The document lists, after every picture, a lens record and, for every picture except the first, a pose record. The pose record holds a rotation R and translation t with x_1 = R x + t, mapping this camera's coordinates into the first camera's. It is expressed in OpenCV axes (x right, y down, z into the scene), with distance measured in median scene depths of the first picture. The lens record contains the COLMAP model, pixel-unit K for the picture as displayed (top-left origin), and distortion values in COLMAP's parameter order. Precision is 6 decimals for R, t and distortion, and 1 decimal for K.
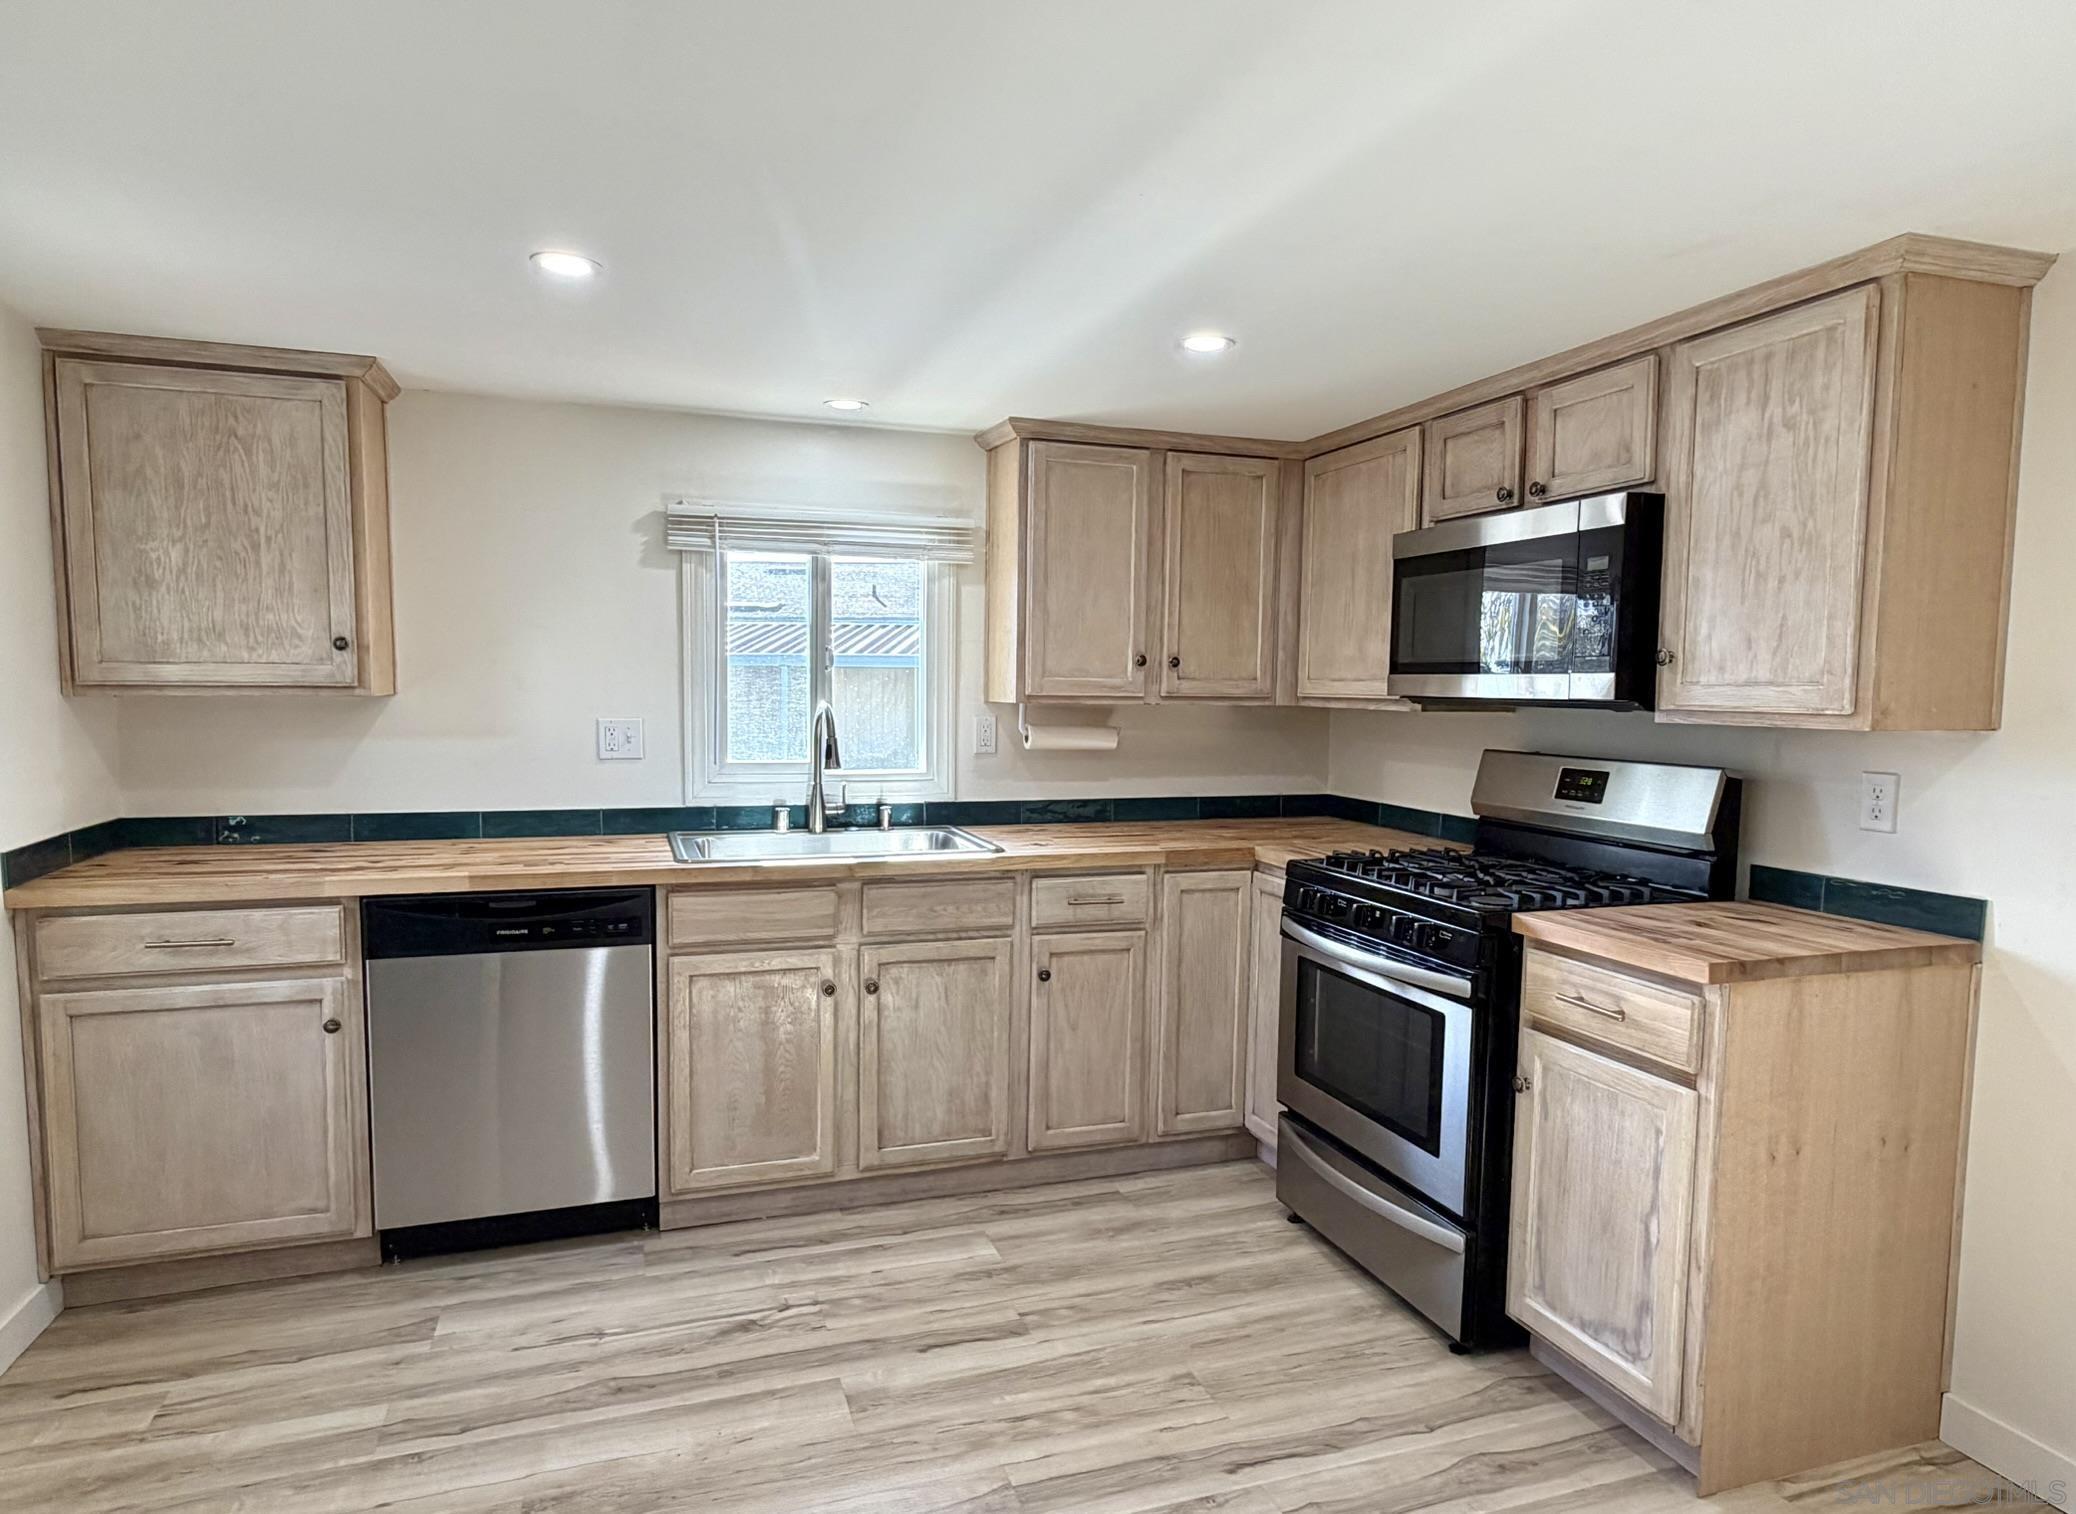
lens RADIAL K [[1217.7, 0, 1045.8], [0, 1217.7, 786.7], [0, 0, 1]] dist [-0.002147, 0.001328]
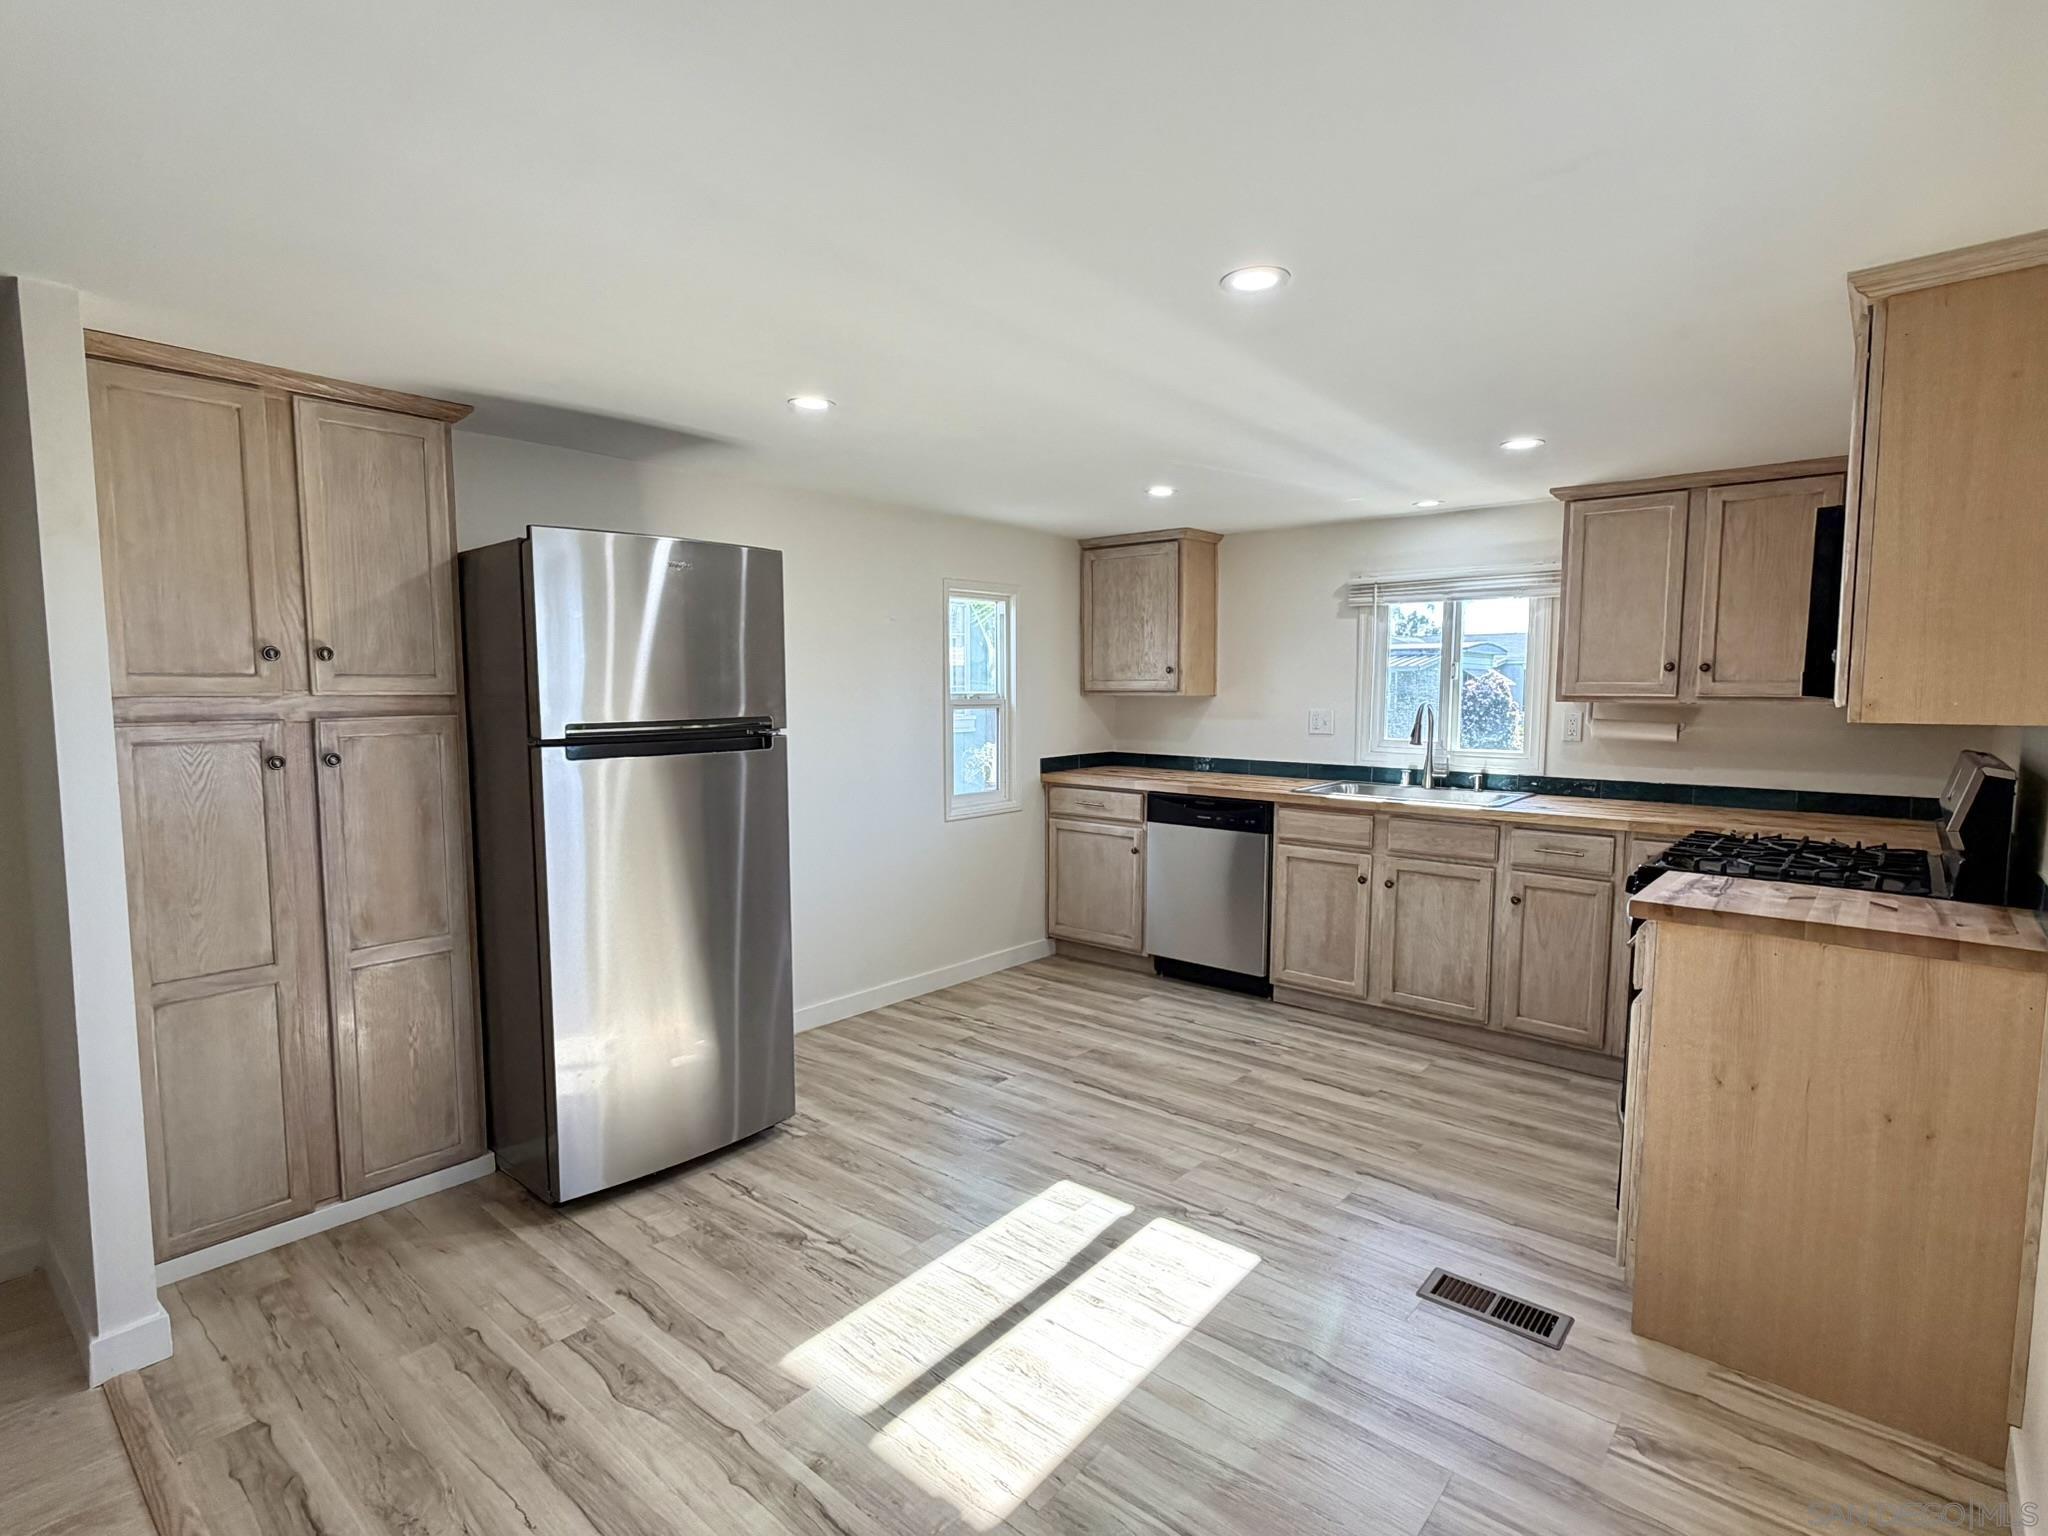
lens RADIAL K [[1018.2, 0, 1027.8], [0, 1018.2, 768.5], [0, 0, 1]] dist [-0.003013, -0.000345]
pose [[0.505126, 0.060005, -0.860957, 0.774476], [-0.069705, 0.997158, 0.028602, 0.014884], [0.860226, 0.045566, 0.507873, -0.062925]]
